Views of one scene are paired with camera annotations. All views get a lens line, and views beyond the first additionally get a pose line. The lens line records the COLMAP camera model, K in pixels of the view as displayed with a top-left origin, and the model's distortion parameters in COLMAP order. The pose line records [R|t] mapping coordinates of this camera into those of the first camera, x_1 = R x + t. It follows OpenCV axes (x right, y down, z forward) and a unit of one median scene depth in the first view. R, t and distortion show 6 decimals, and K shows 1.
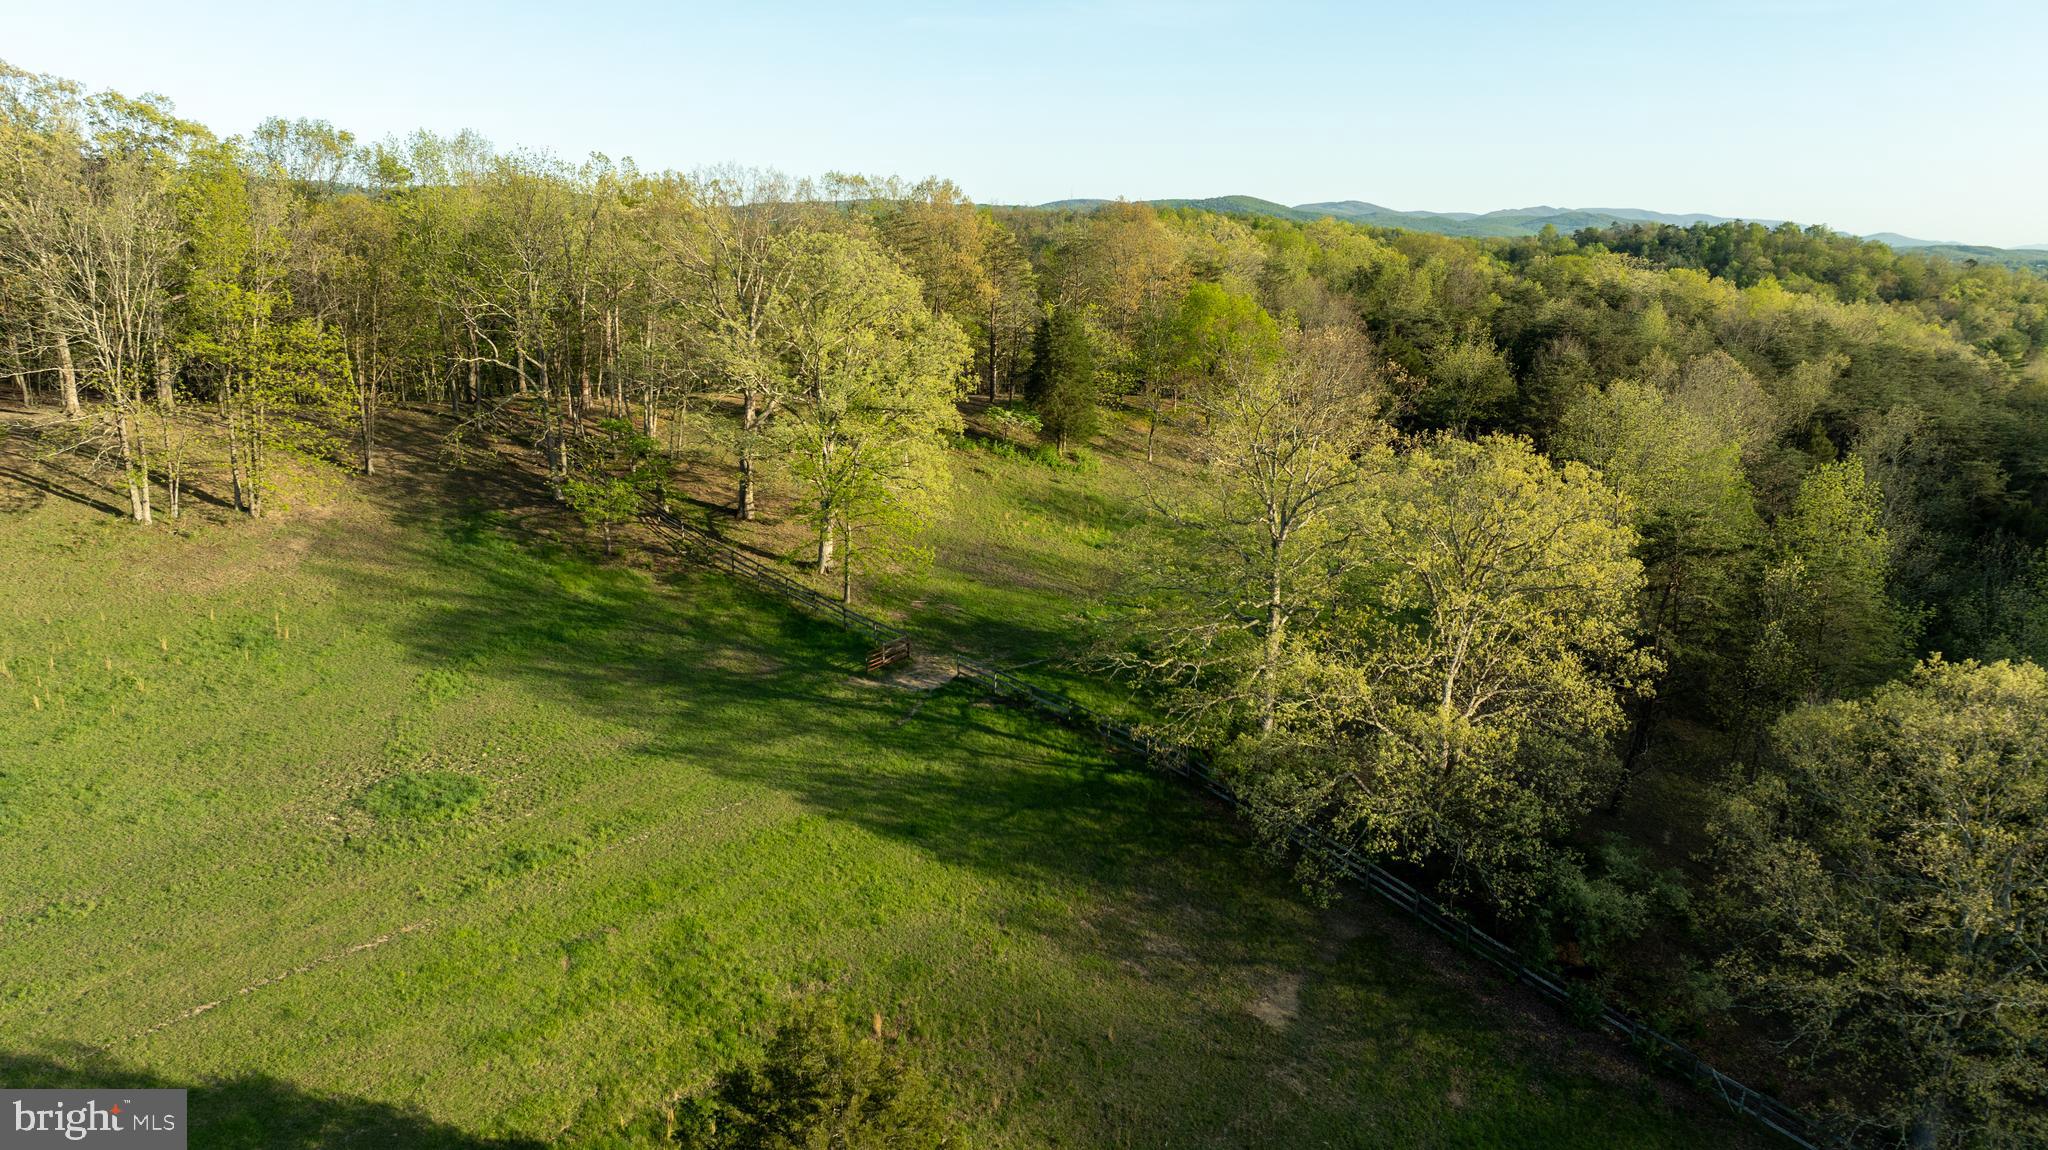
lens RADIAL K [[1458.3, 0, 1026.0], [0, 1458.3, 575.8], [0, 0, 1]] dist [-0.035474, 0.032536]
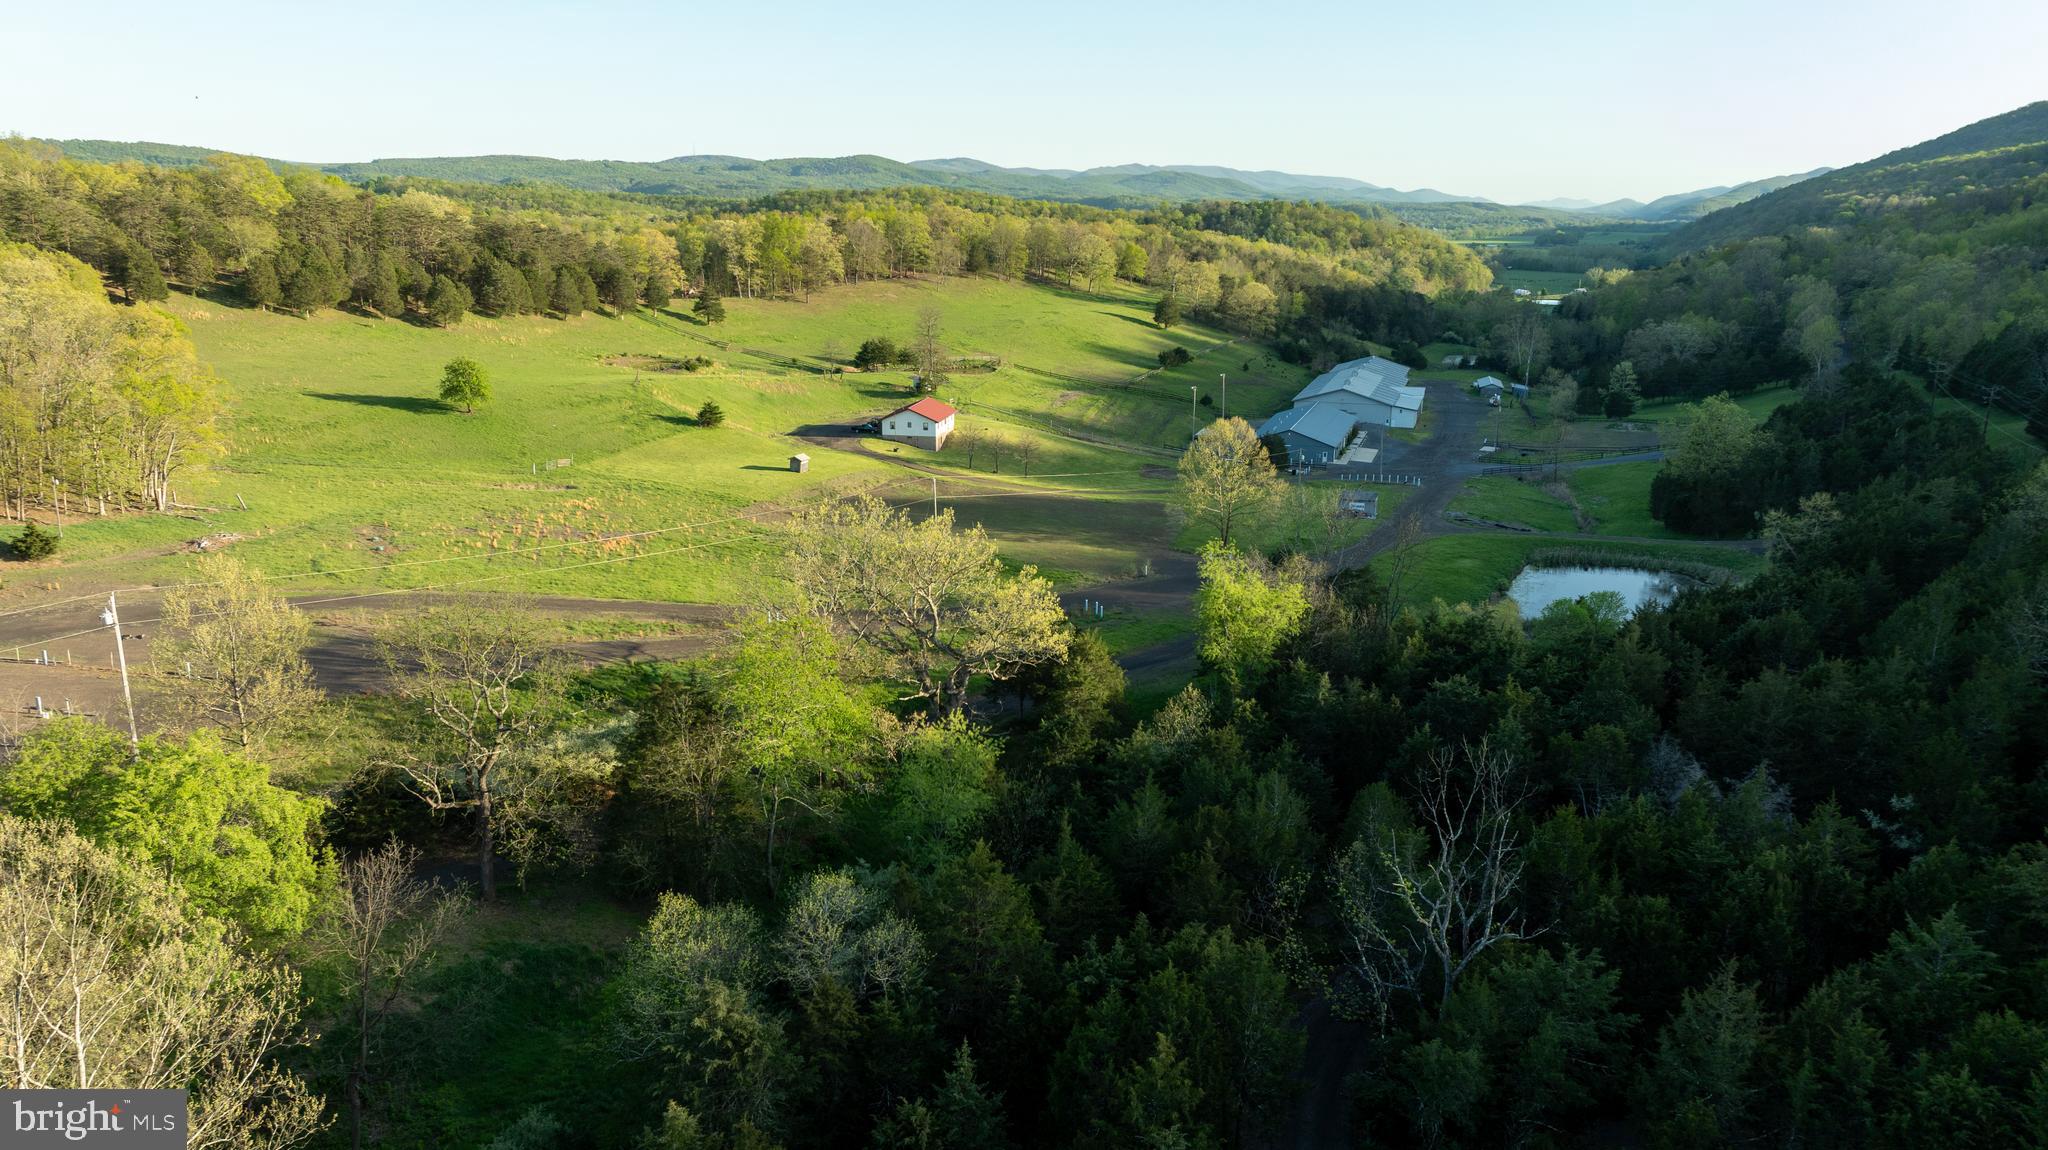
lens RADIAL K [[1458.3, 0, 1034.3], [0, 1458.3, 565.3], [0, 0, 1]] dist [-0.035474, 0.032536]
pose [[0.964528, -0.062088, 0.256575, -0.239864], [0.056092, 0.997956, 0.030629, 0.111997], [-0.257952, -0.015151, 0.966039, -0.575538]]
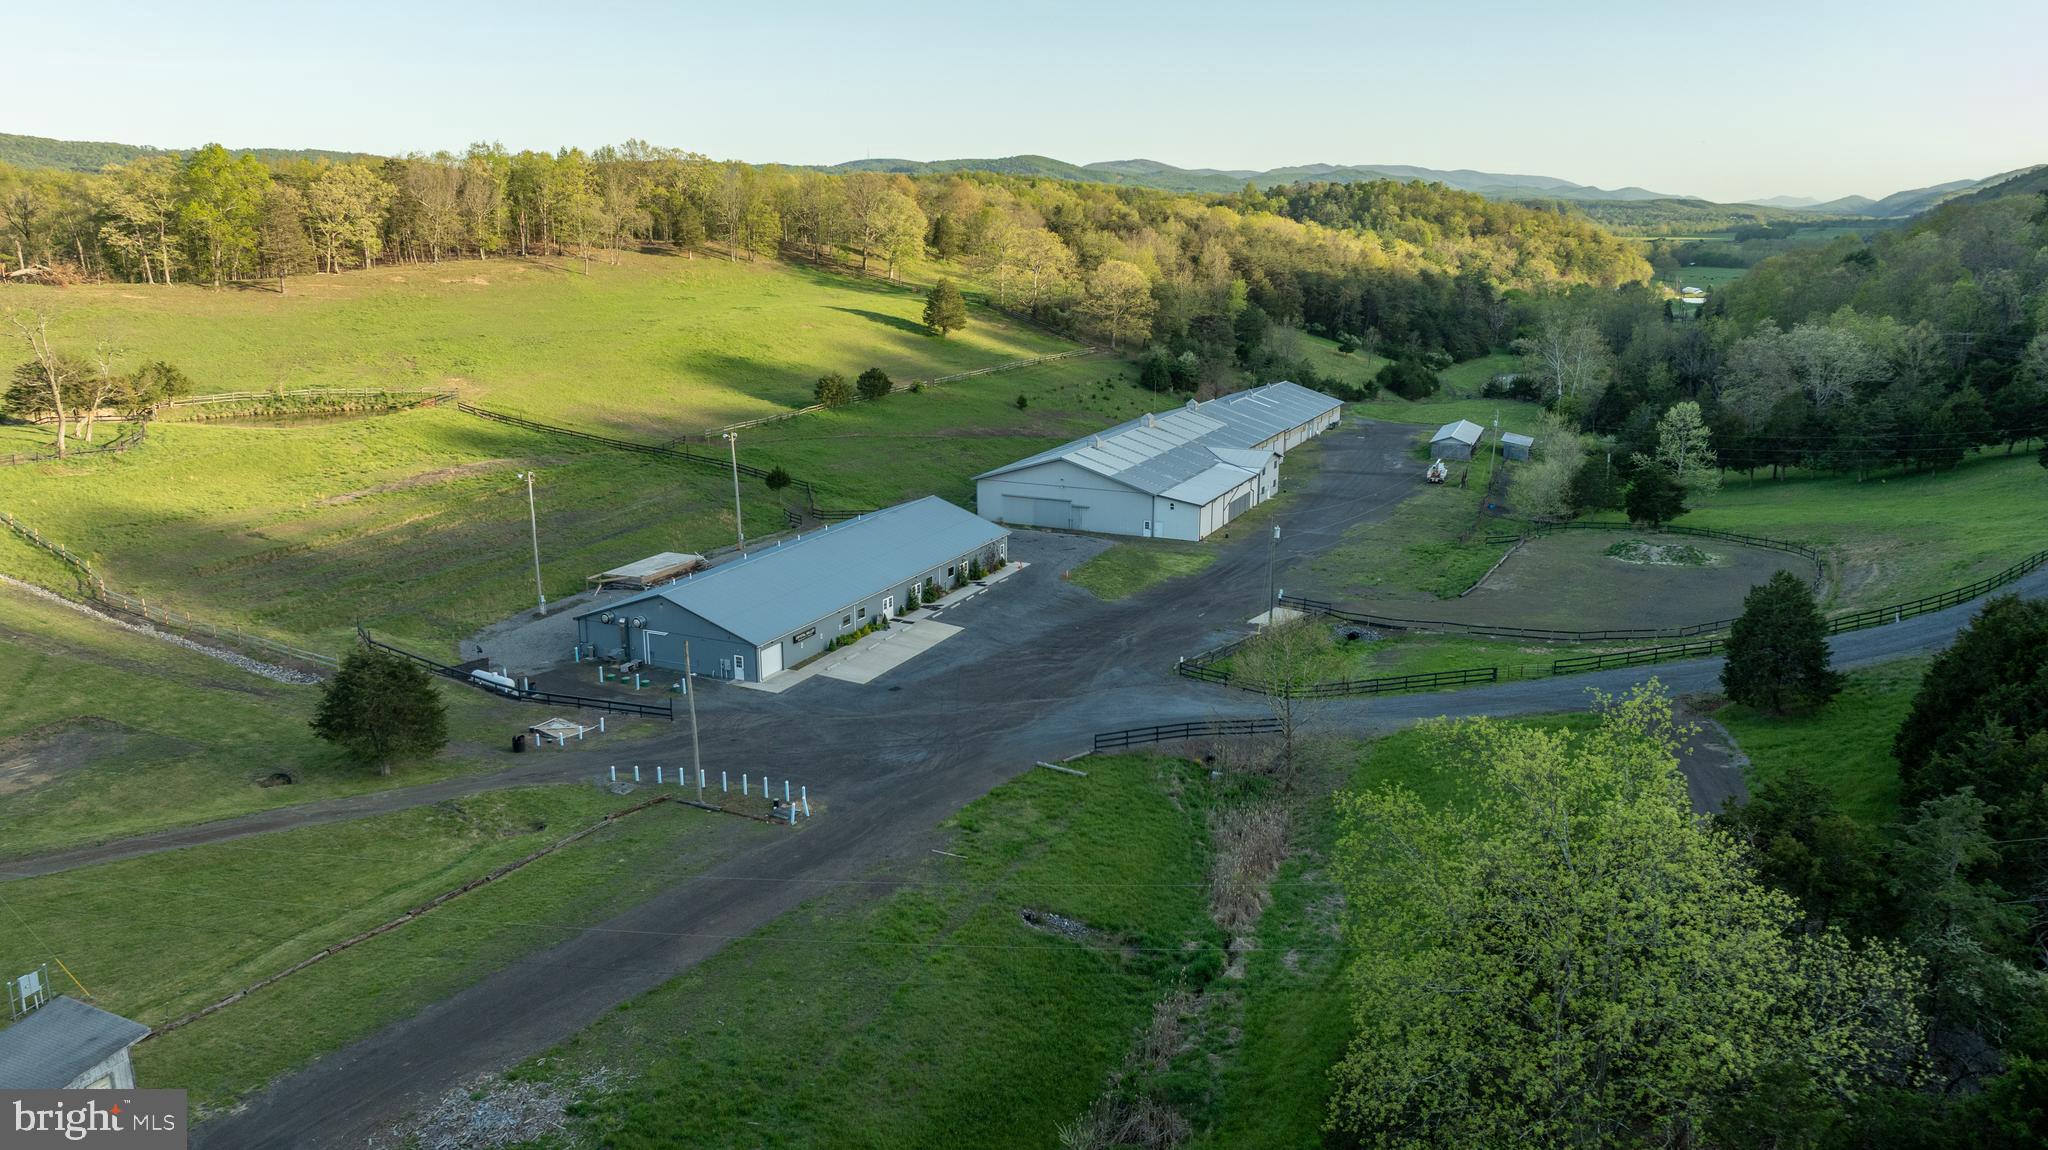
lens RADIAL K [[1458.3, 0, 1032.7], [0, 1458.3, 581.9], [0, 0, 1]] dist [-0.035474, 0.032536]
pose [[0.990103, -0.041849, 0.133956, -0.039230], [0.037766, 0.998746, 0.032881, 0.084841], [-0.135164, -0.027497, 0.990442, -0.358393]]
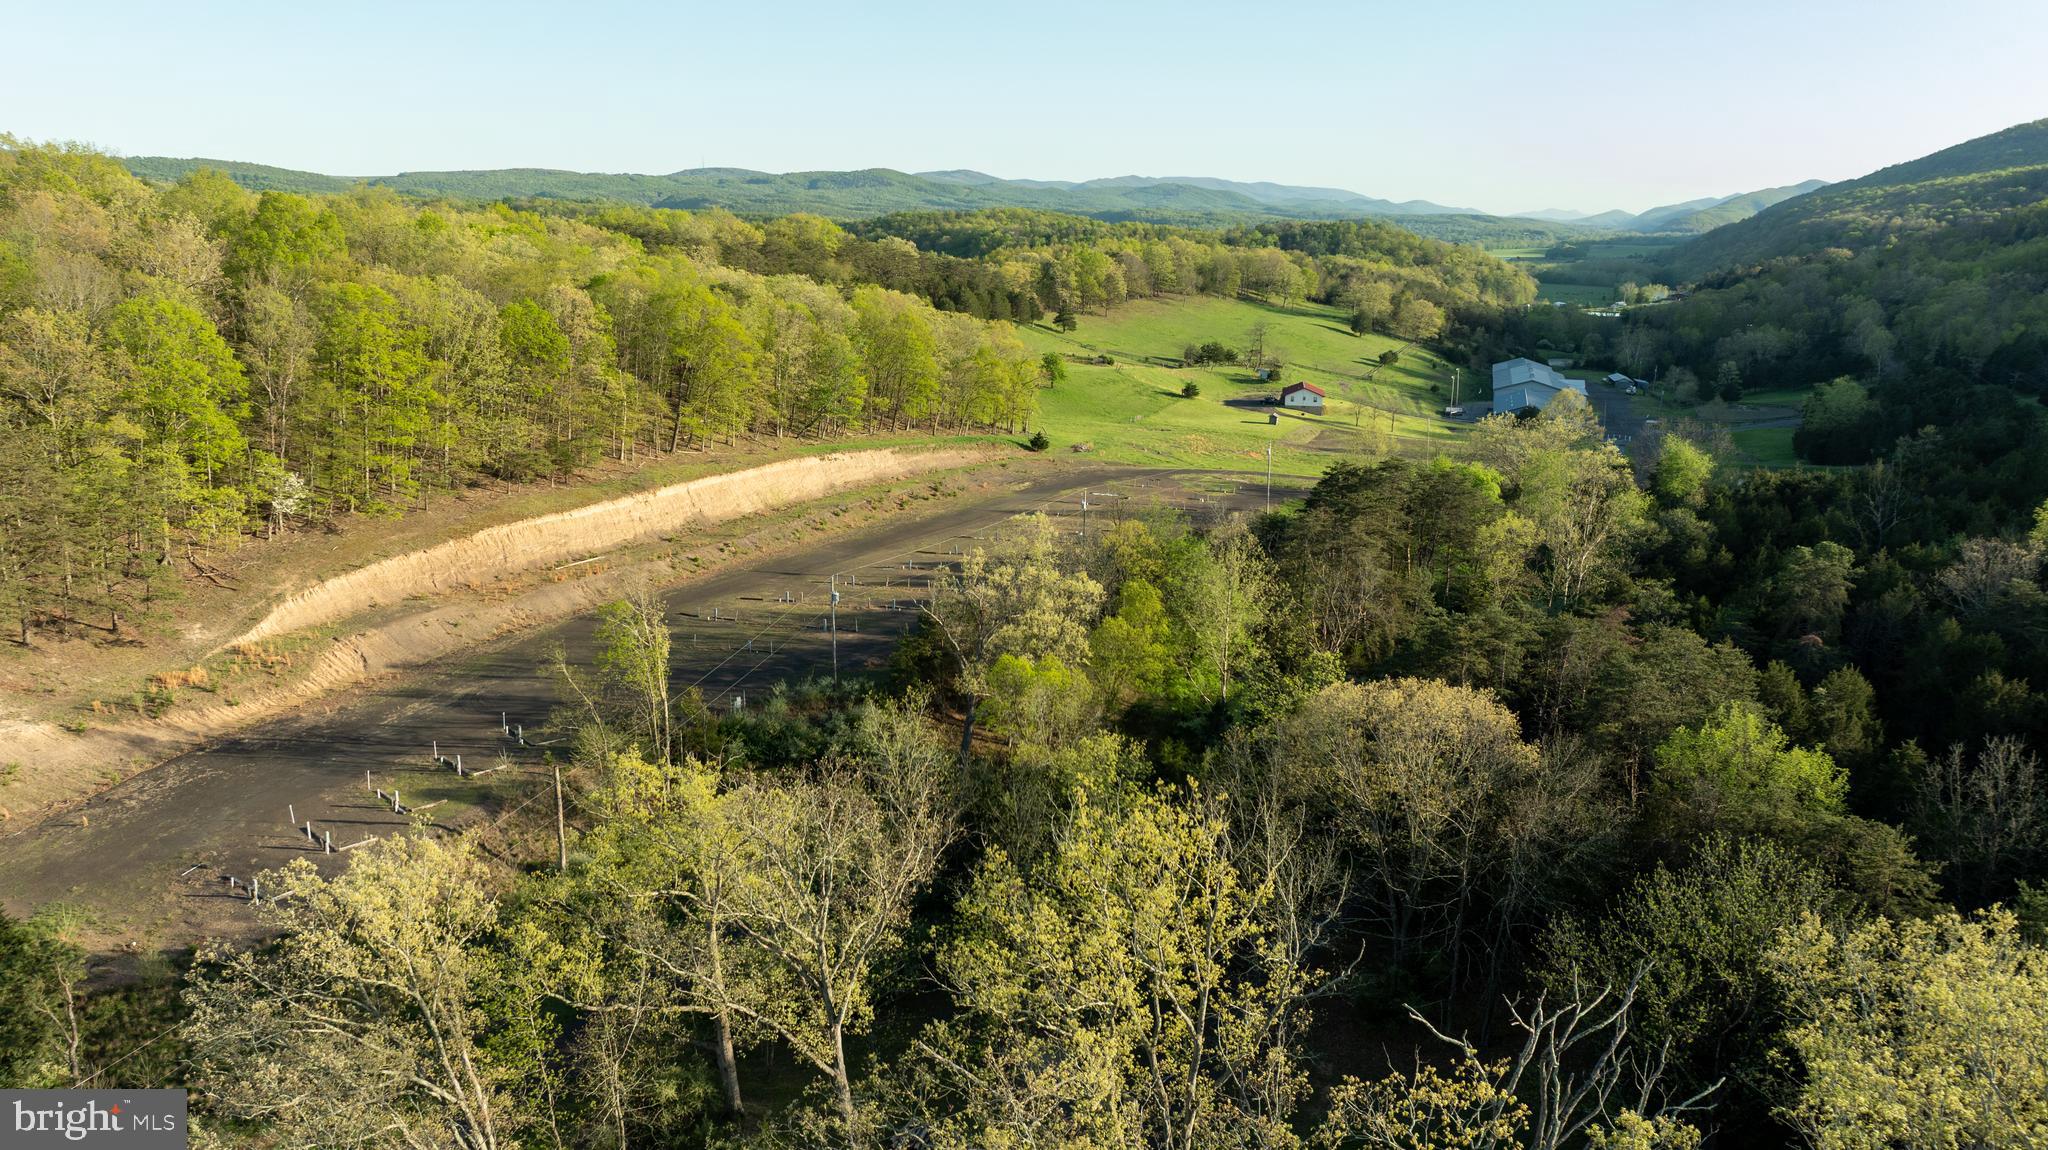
lens RADIAL K [[1458.3, 0, 1036.2], [0, 1458.3, 562.3], [0, 0, 1]] dist [-0.035474, 0.032536]
pose [[0.962538, -0.061274, 0.264134, -0.418389], [0.057435, 0.998101, 0.022241, 0.129727], [-0.264996, -0.006237, 0.964229, -0.717417]]
